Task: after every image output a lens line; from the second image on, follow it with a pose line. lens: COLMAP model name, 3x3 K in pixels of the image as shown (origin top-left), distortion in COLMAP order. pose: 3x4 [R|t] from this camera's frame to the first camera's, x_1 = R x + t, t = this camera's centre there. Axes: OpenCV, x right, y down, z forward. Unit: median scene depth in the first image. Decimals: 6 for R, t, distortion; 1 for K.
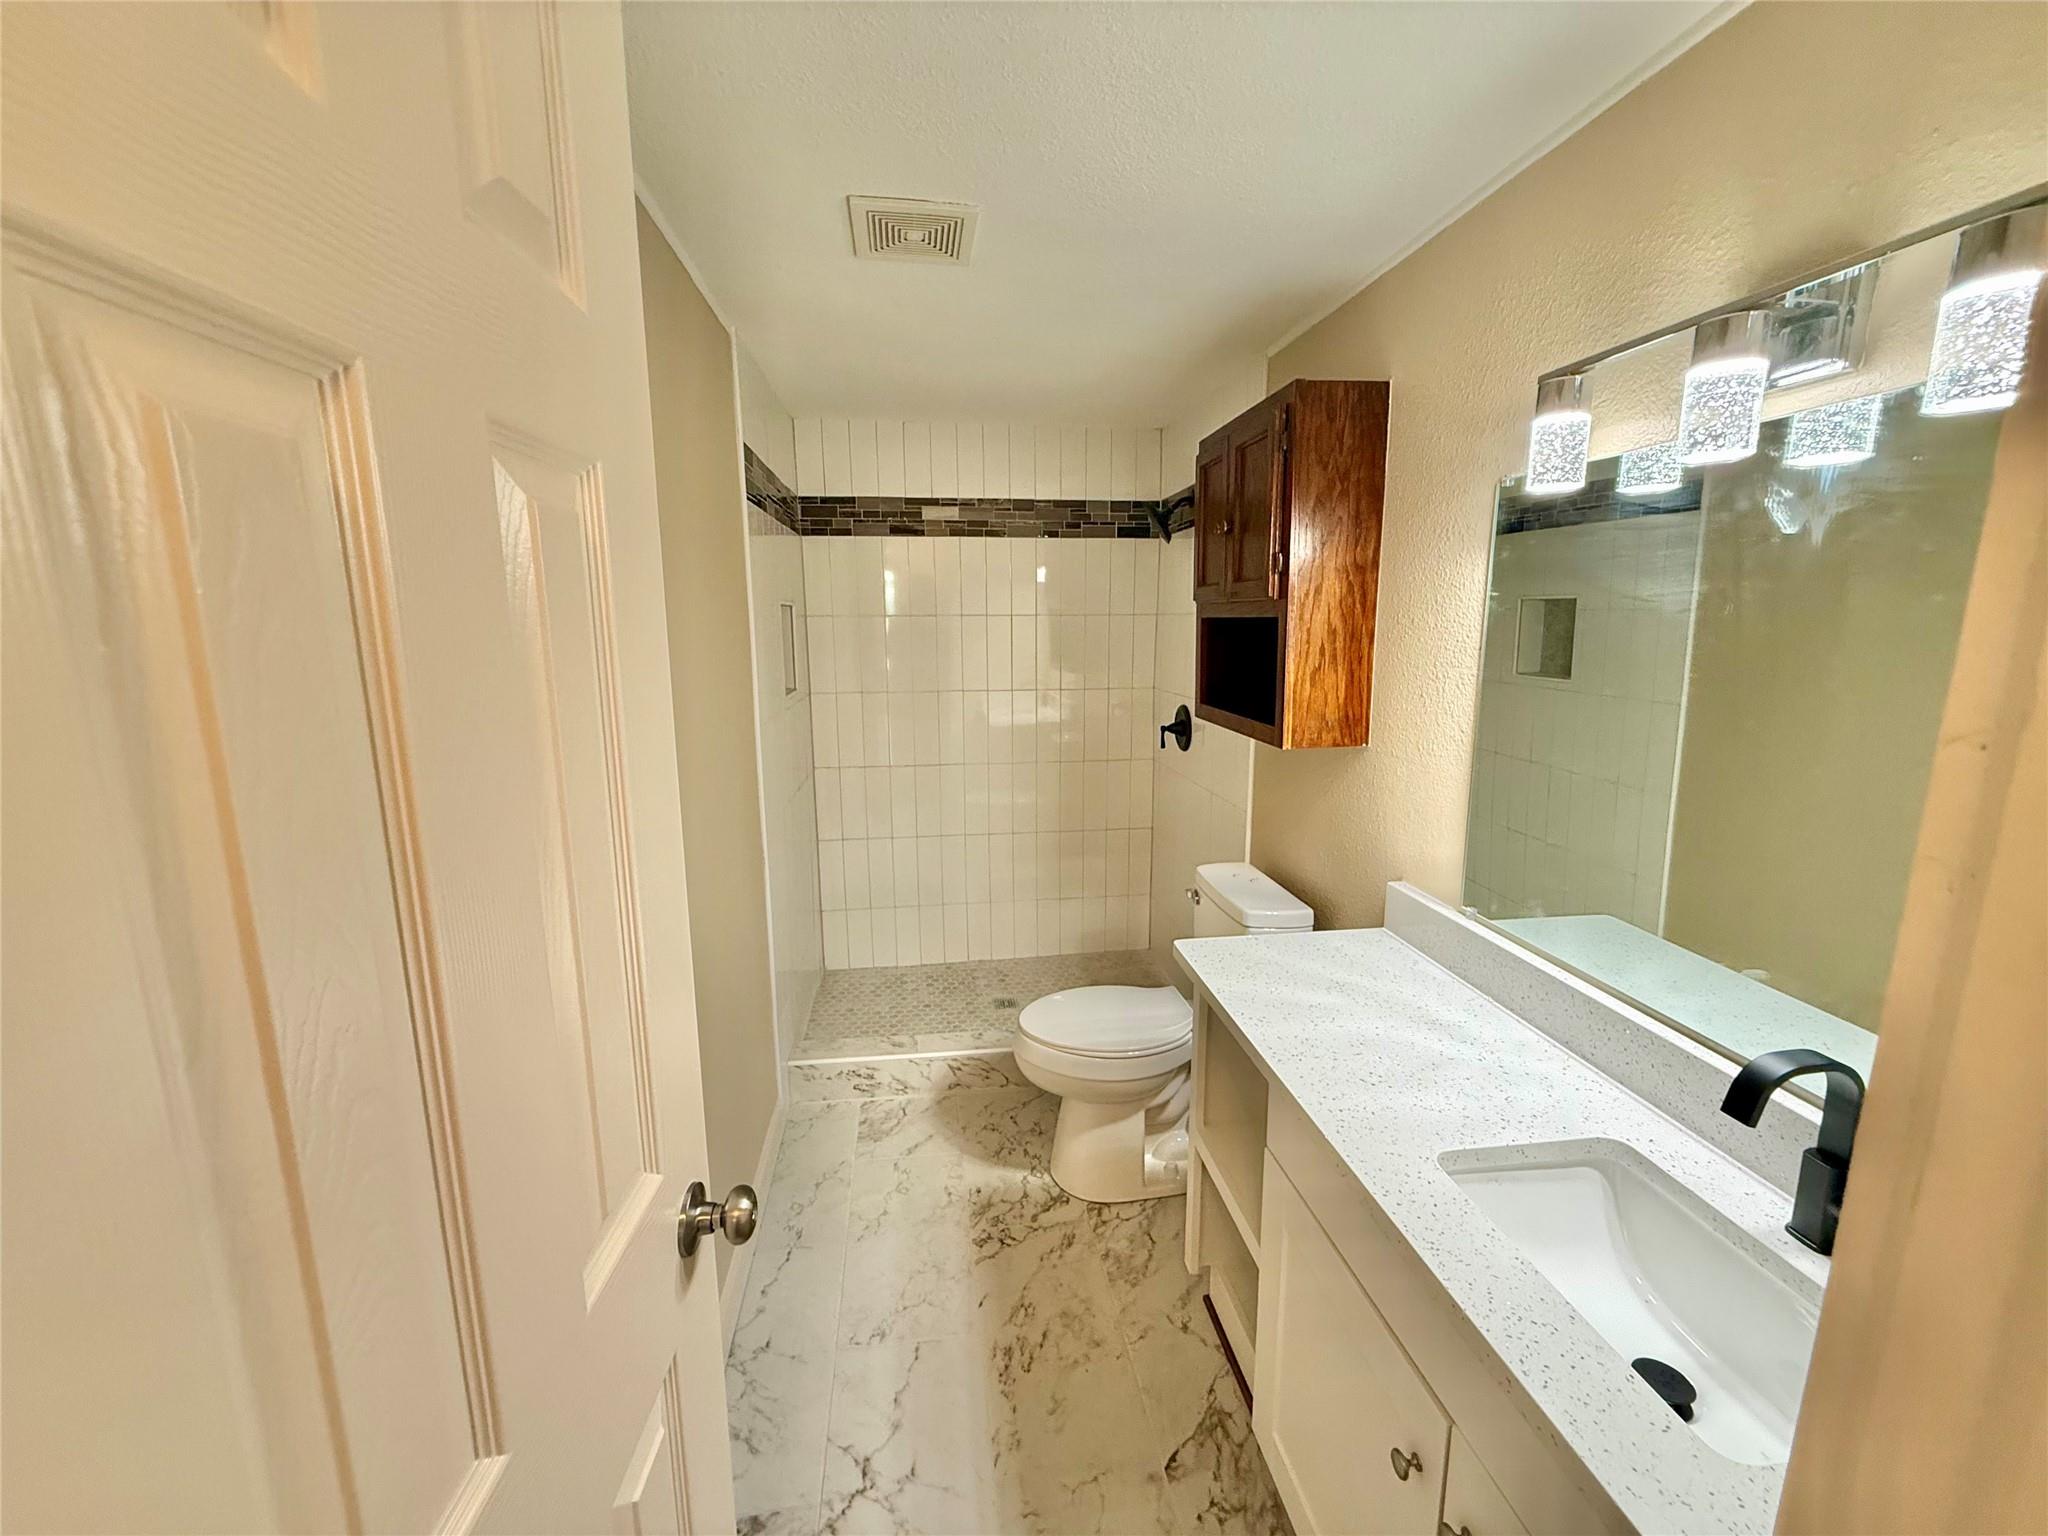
lens RADIAL K [[813.4, 0, 1025.1], [0, 813.4, 774.2], [0, 0, 1]] dist [-0.002155, 0.001236]
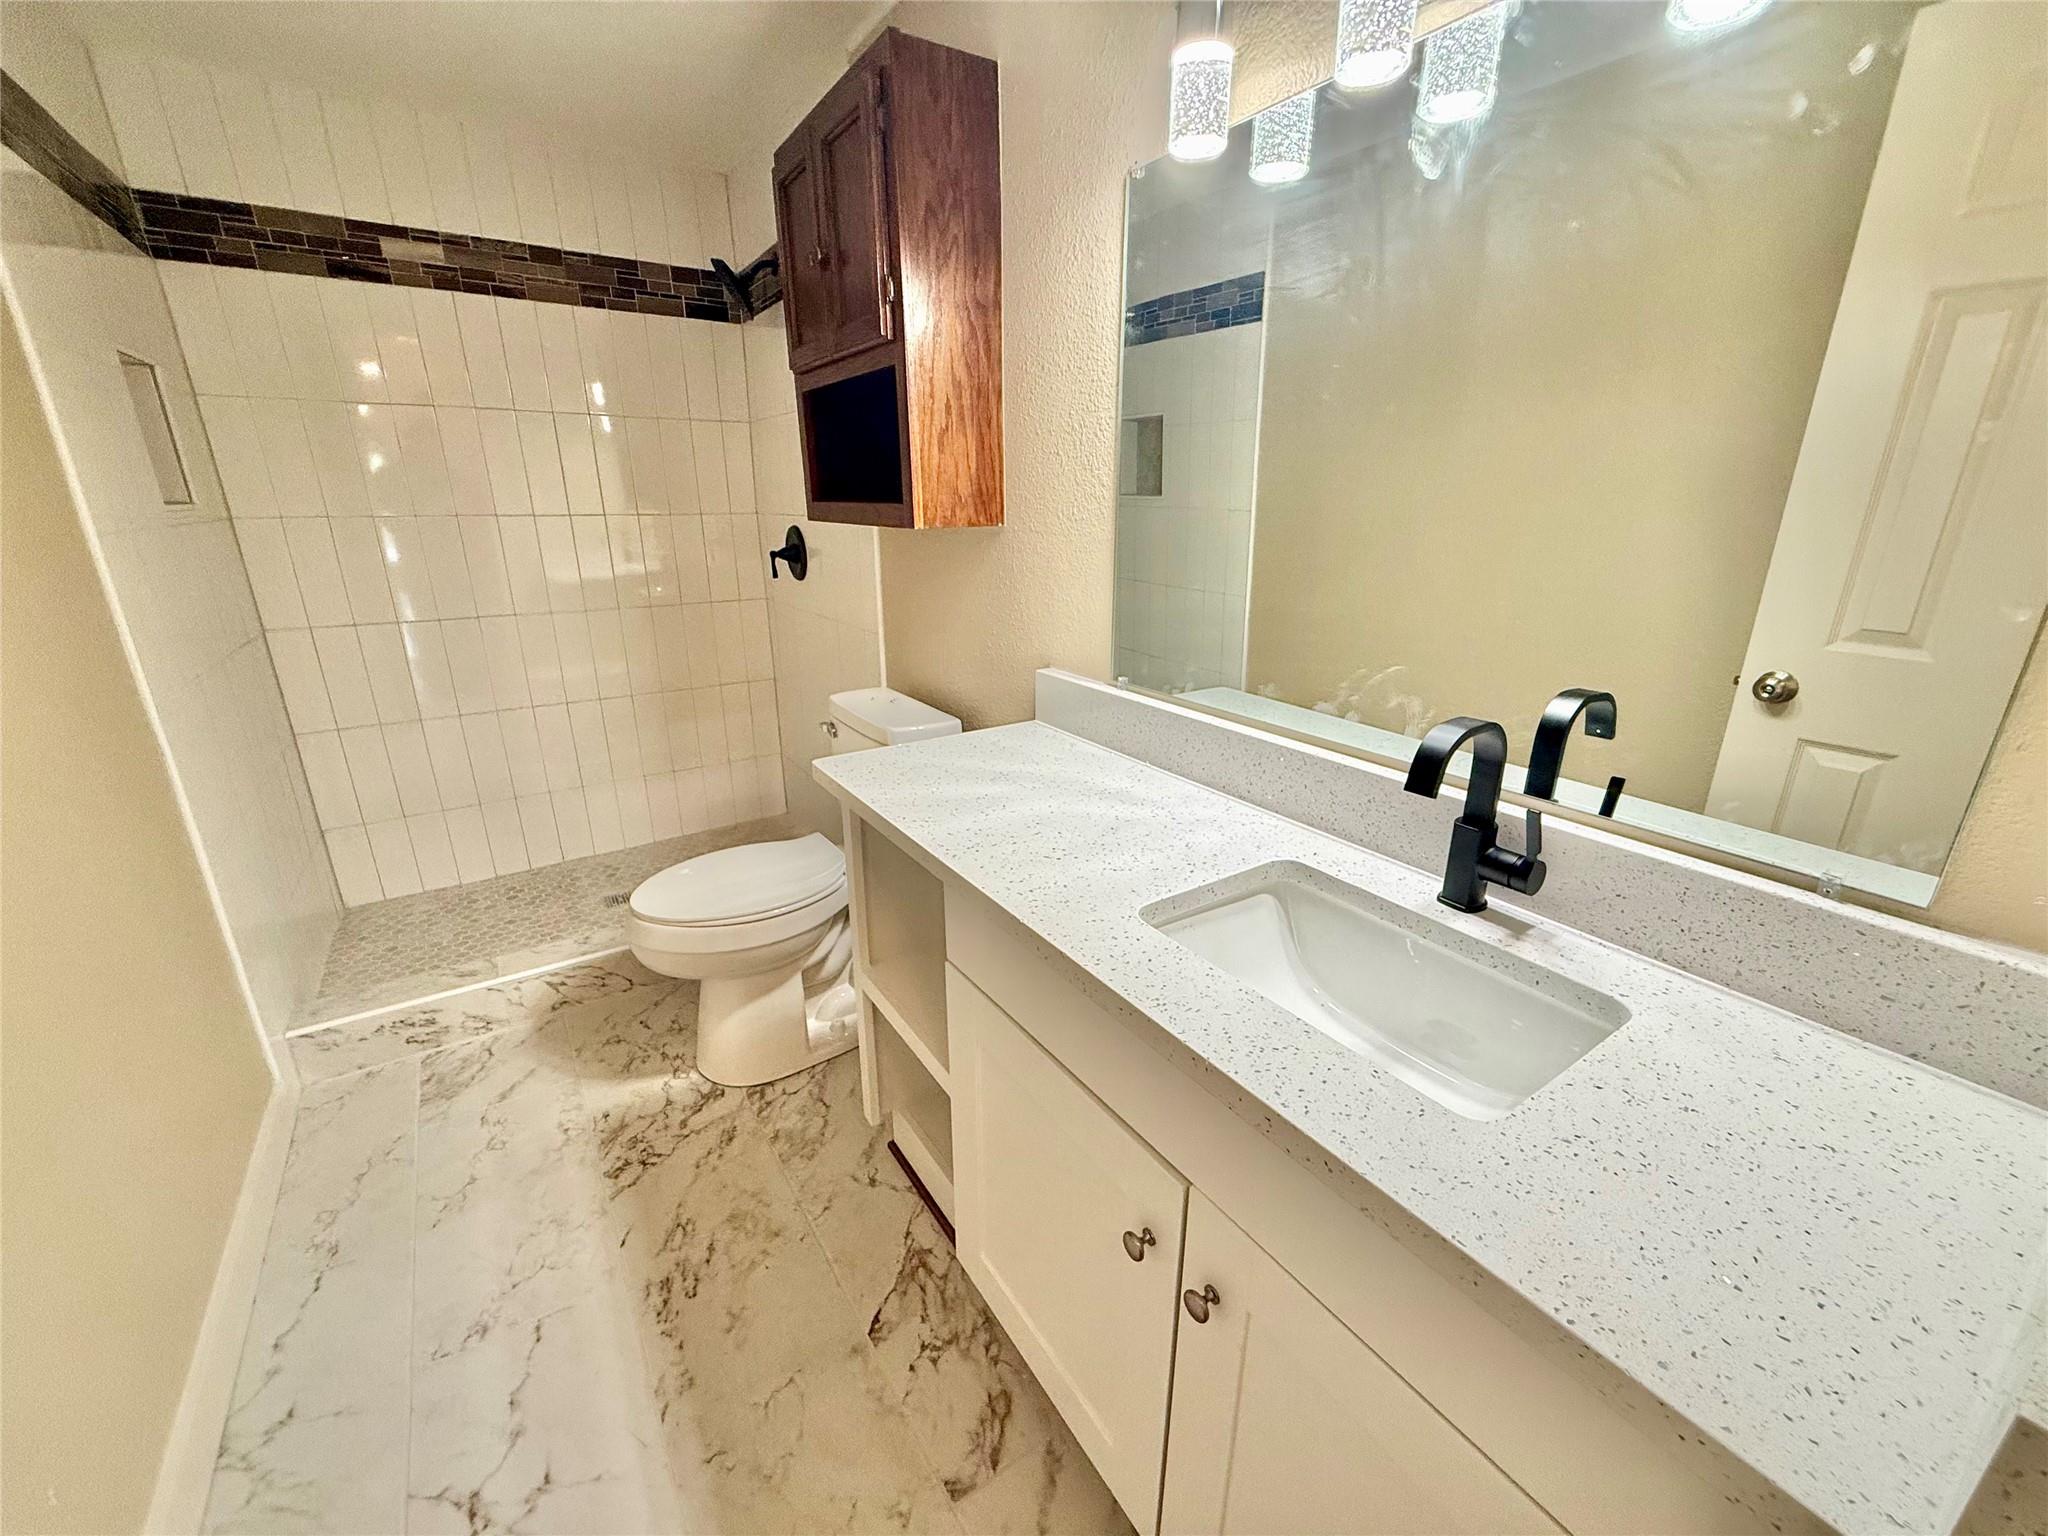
lens RADIAL K [[813.4, 0, 1026.8], [0, 813.4, 766.3], [0, 0, 1]] dist [-0.002155, 0.001236]
pose [[0.895052, -0.132016, 0.425975, 0.025016], [0.073577, 0.985805, 0.150916, 0.097868], [-0.439851, -0.103736, 0.892059, 0.161202]]
